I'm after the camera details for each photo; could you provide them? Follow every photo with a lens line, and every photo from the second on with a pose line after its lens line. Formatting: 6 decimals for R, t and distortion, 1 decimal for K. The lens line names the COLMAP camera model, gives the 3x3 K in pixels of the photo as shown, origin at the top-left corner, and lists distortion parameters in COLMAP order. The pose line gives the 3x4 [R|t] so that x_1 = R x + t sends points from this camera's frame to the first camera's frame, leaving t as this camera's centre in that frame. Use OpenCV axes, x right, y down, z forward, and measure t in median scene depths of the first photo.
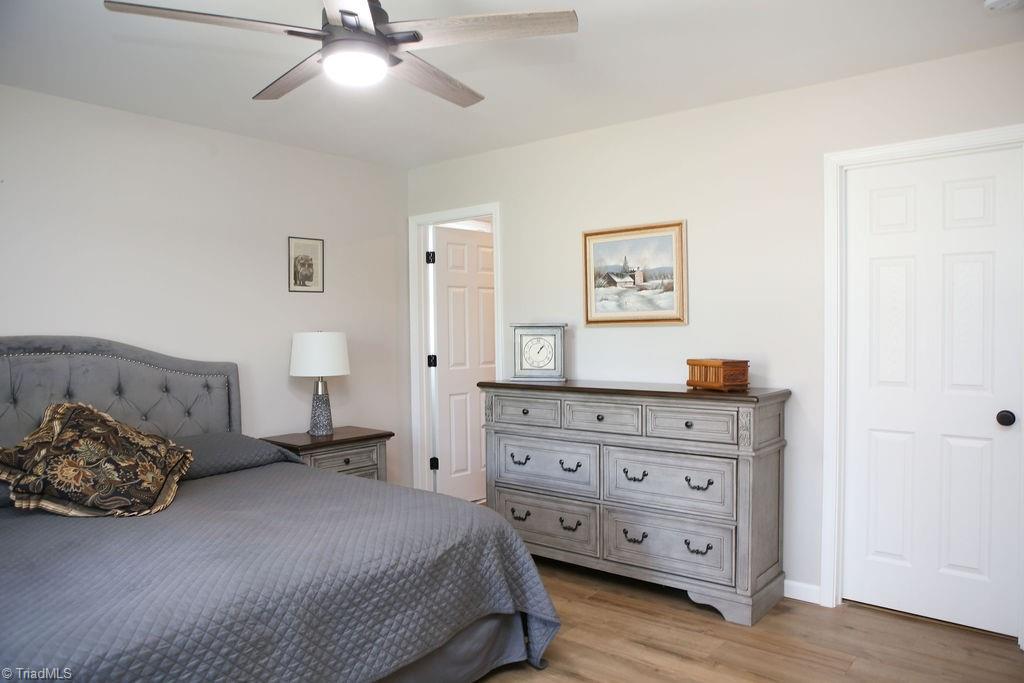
lens RADIAL K [[707.5, 0, 511.1], [0, 707.5, 343.3], [0, 0, 1]] dist [-0.101458, 0.078281]
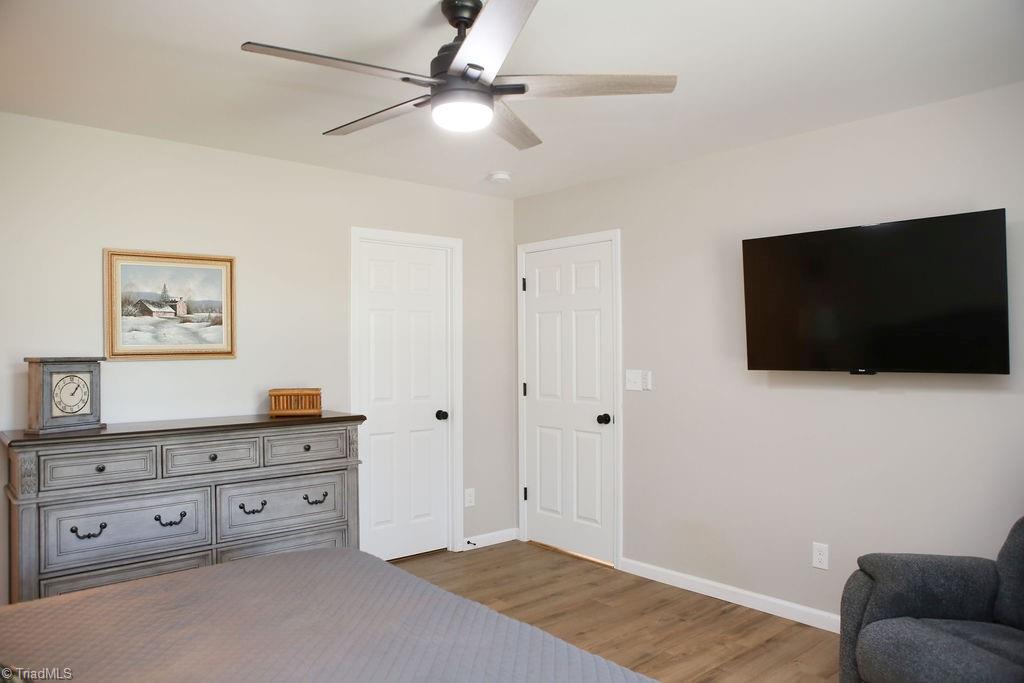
lens RADIAL K [[707.5, 0, 513.0], [0, 707.5, 342.8], [0, 0, 1]] dist [-0.101458, 0.078281]
pose [[0.165143, 0.016064, 0.986139, -0.690327], [0.025256, 0.999471, -0.020510, -0.017546], [-0.985946, 0.028294, 0.164650, 0.422543]]
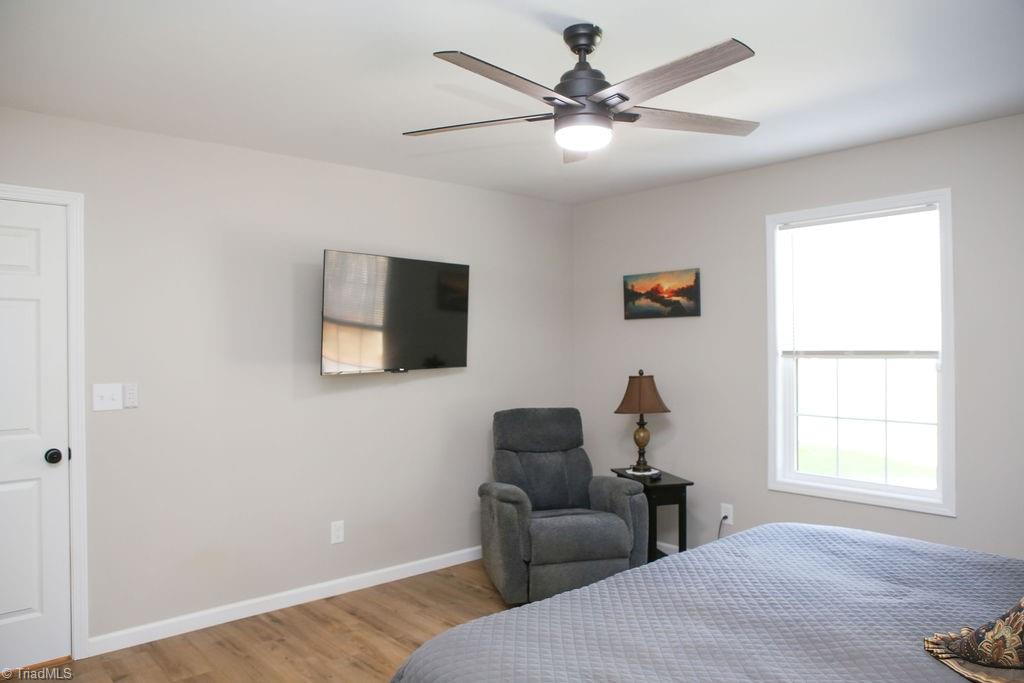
lens RADIAL K [[707.5, 0, 508.0], [0, 707.5, 346.8], [0, 0, 1]] dist [-0.101458, 0.078281]
pose [[-0.984954, 0.022532, 0.171339, -0.167397], [0.026175, 0.999476, 0.019037, -0.040467], [-0.170820, 0.023235, -0.985028, 1.172422]]
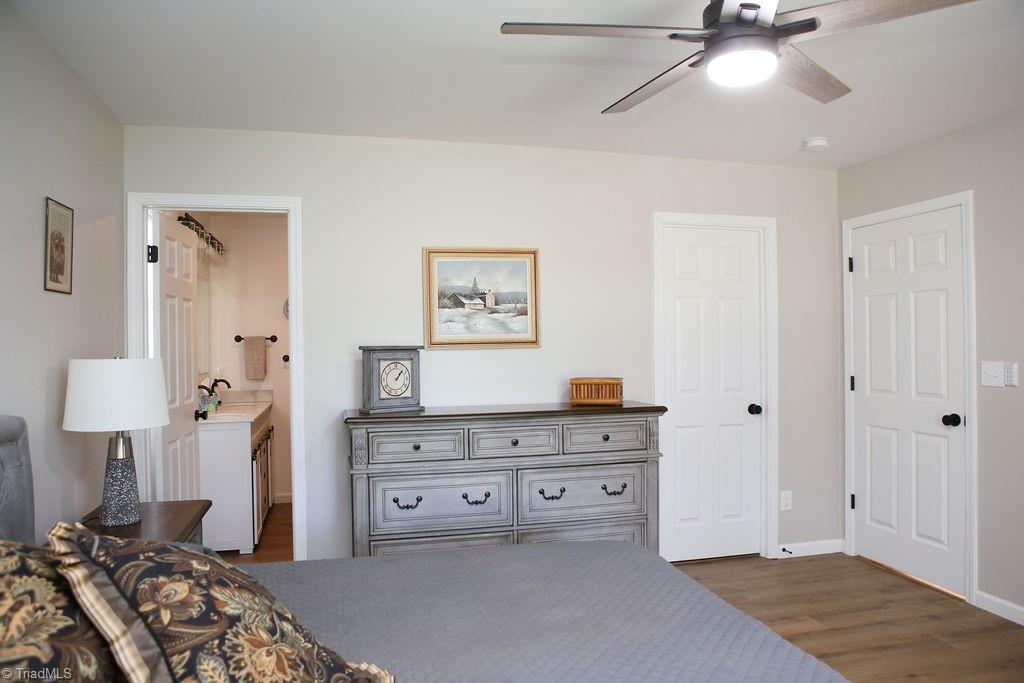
lens RADIAL K [[707.5, 0, 516.0], [0, 707.5, 342.0], [0, 0, 1]] dist [-0.101458, 0.078281]
pose [[0.585891, 0.006808, 0.810361, -0.634027], [0.021699, 0.999474, -0.024085, -0.009371], [-0.810100, 0.031695, 0.585435, 0.397672]]
